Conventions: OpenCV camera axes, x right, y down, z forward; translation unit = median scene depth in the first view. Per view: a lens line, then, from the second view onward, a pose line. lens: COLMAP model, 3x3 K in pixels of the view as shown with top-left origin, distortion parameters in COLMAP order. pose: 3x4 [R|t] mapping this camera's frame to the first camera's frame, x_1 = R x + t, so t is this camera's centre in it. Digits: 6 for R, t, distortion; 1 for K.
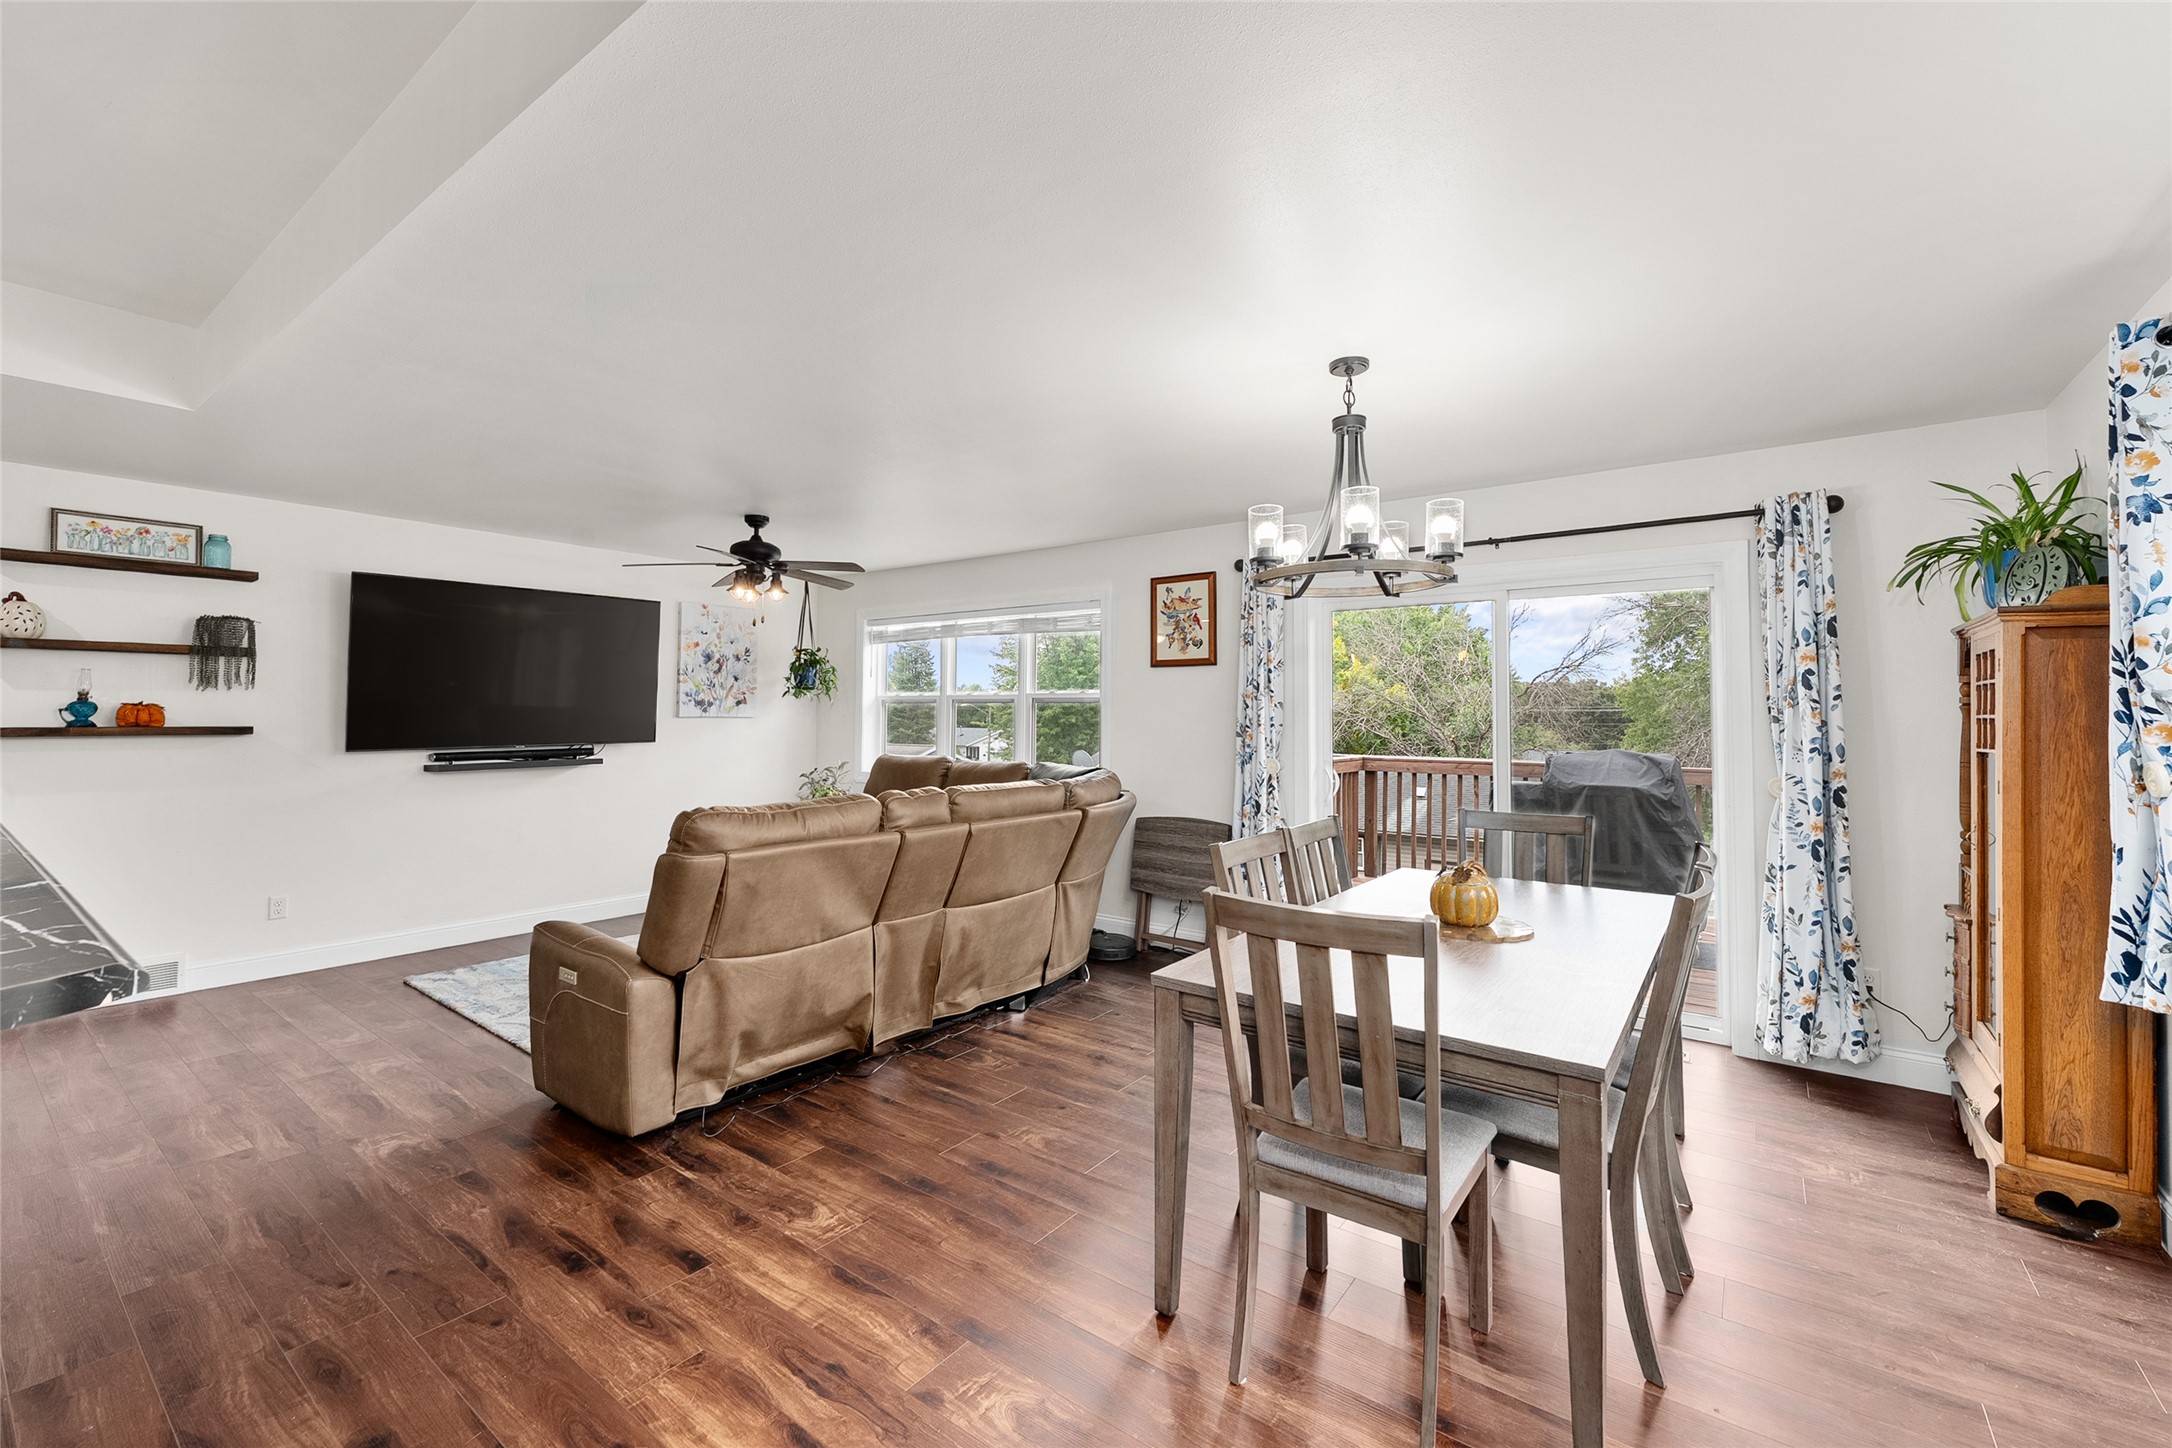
lens RADIAL K [[897.4, 0, 1075.9], [0, 897.4, 684.1], [0, 0, 1]] dist [-0.001406, -0.000220]
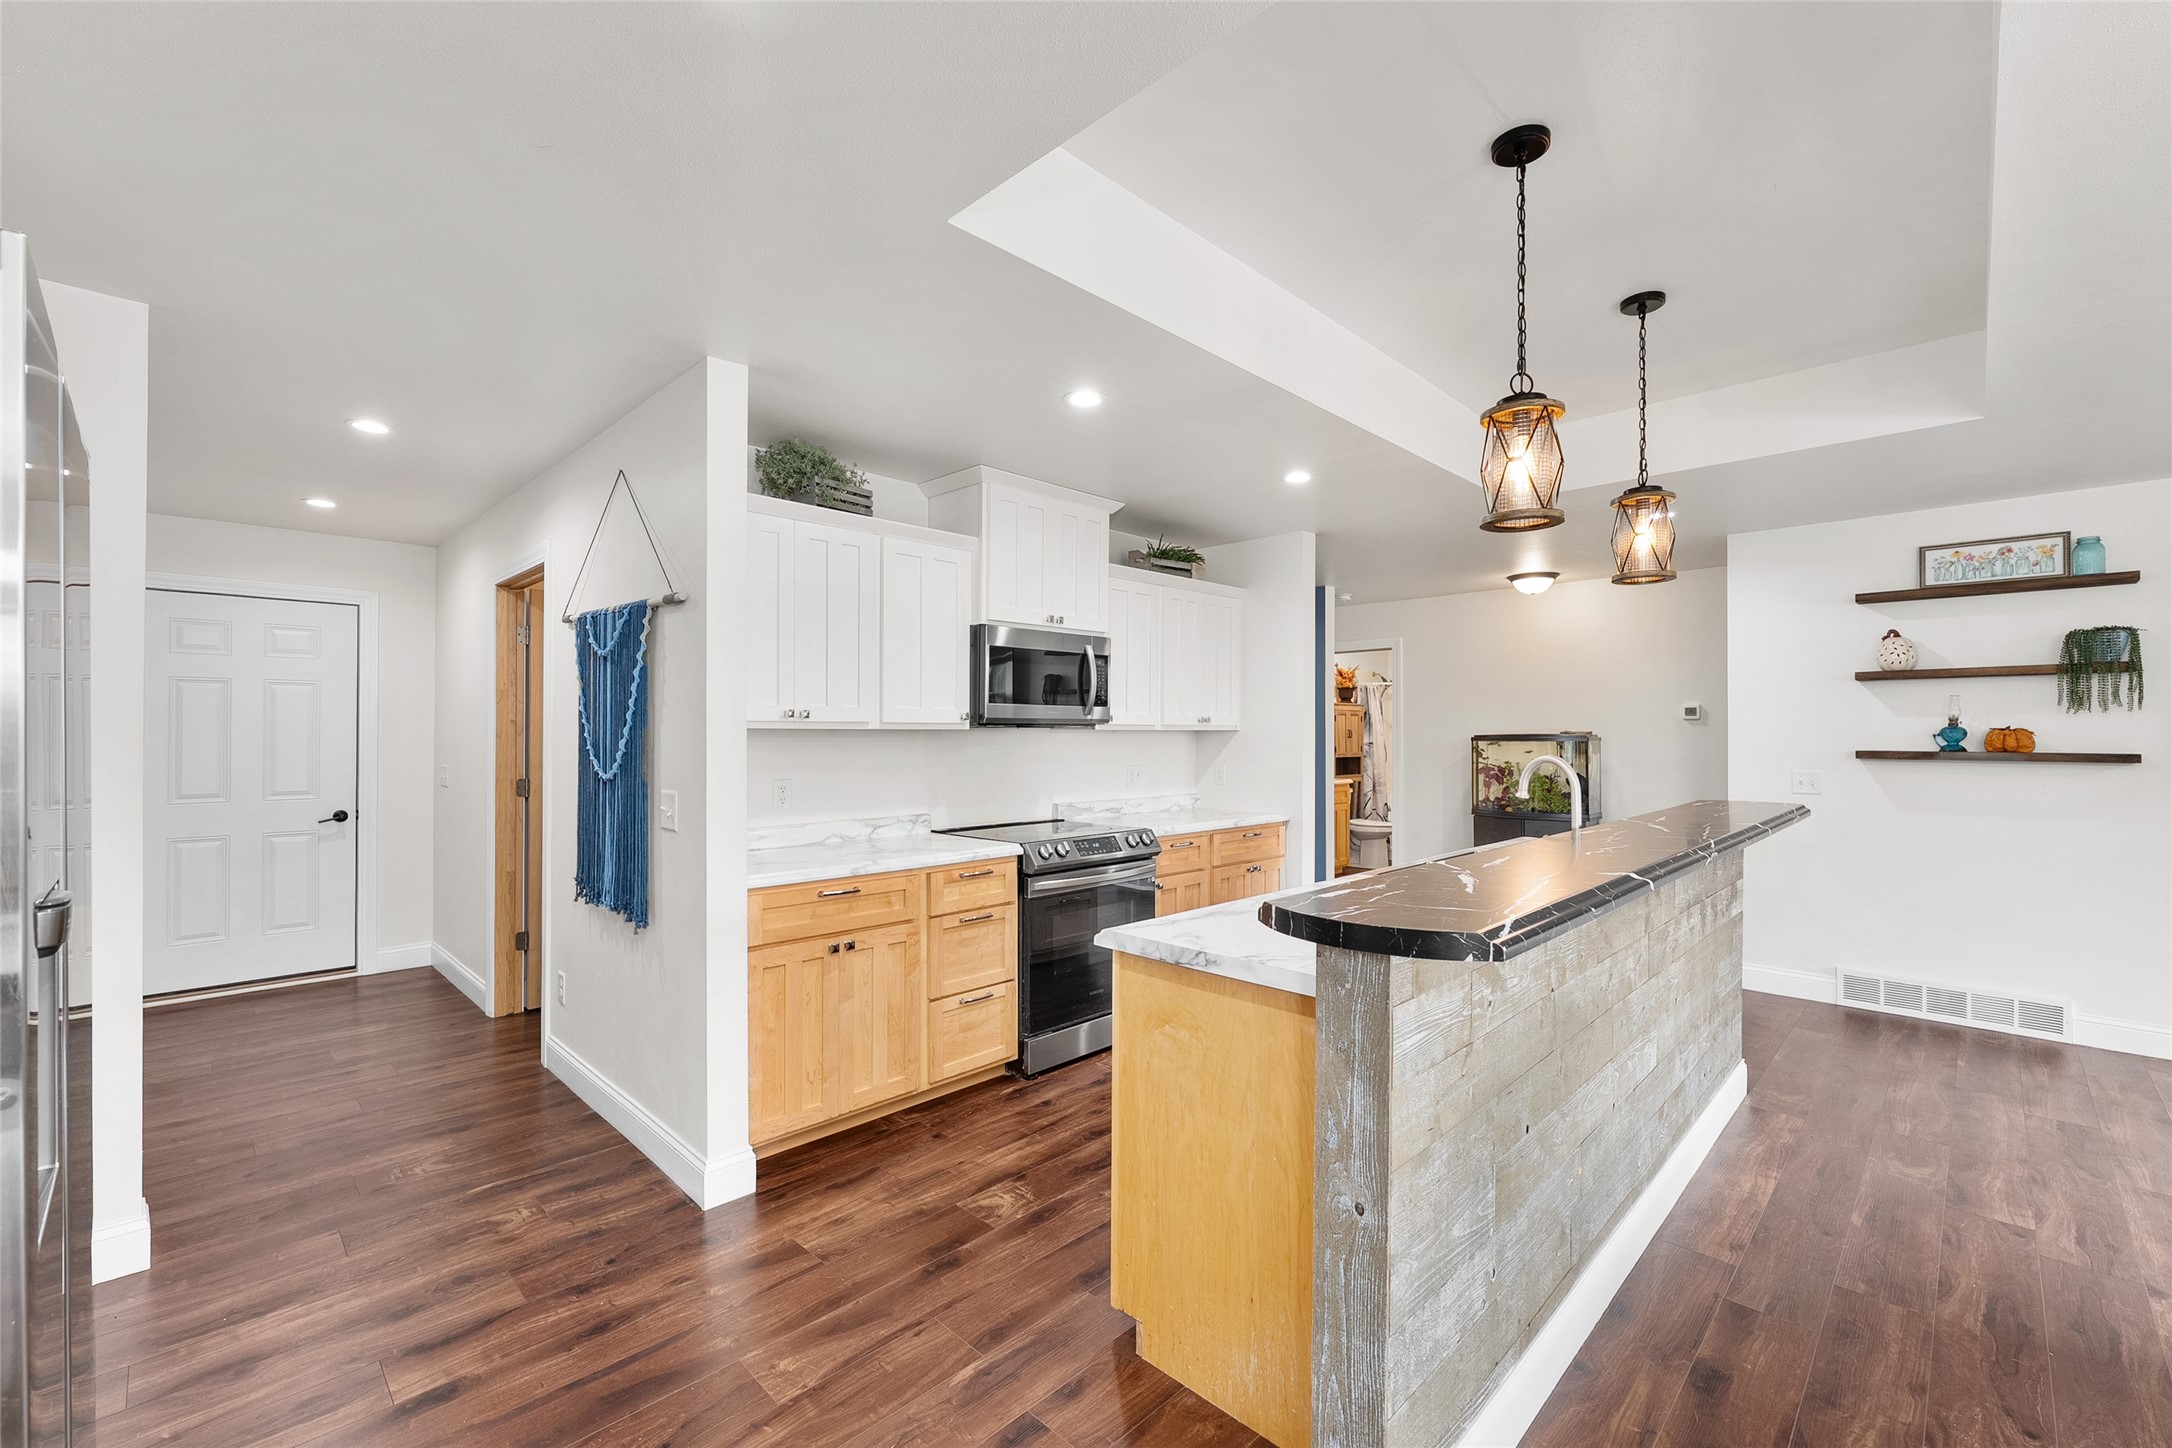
lens RADIAL K [[907.1, 0, 1082.8], [0, 907.1, 725.5], [0, 0, 1]] dist [-0.000176, 0.000296]
pose [[-0.134359, -0.012907, -0.990849, 0.060252], [0.030166, 0.999398, -0.017109, 0.004772], [0.990473, -0.032188, -0.133889, 0.127175]]
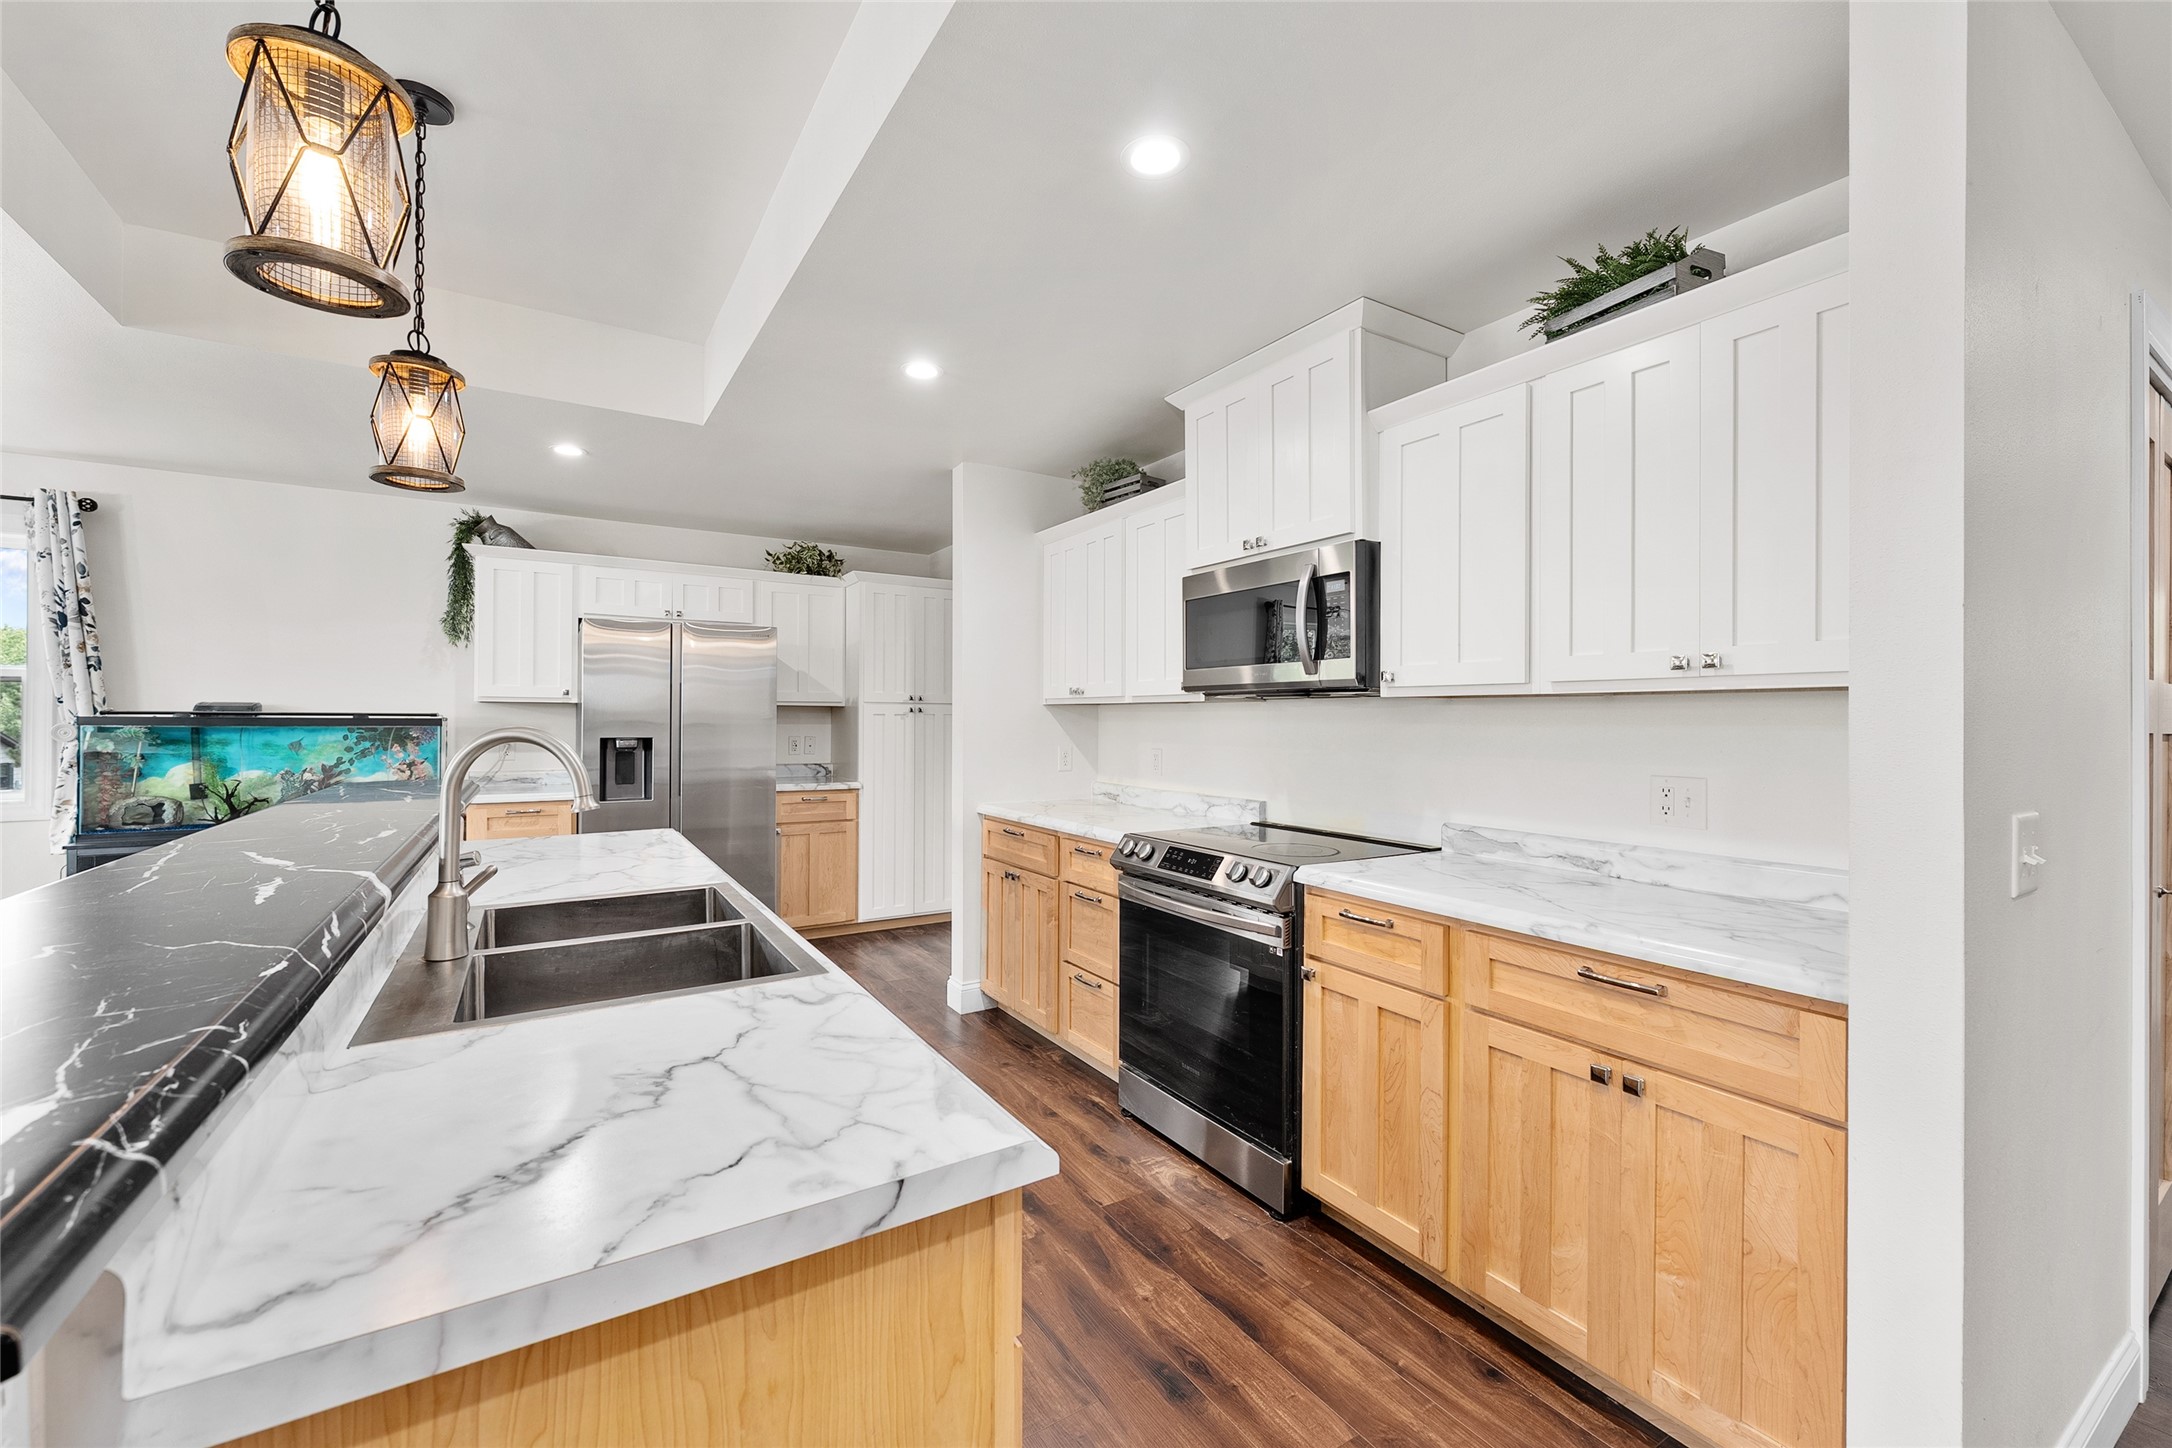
lens RADIAL K [[866.6, 0, 1080.2], [0, 866.6, 718.1], [0, 0, 1]] dist [0.000903, -0.000262]
pose [[-0.933286, -0.009679, 0.359005, -0.912491], [-0.021431, 0.999356, -0.028771, 0.026130], [-0.358495, -0.034545, -0.932892, 0.582421]]
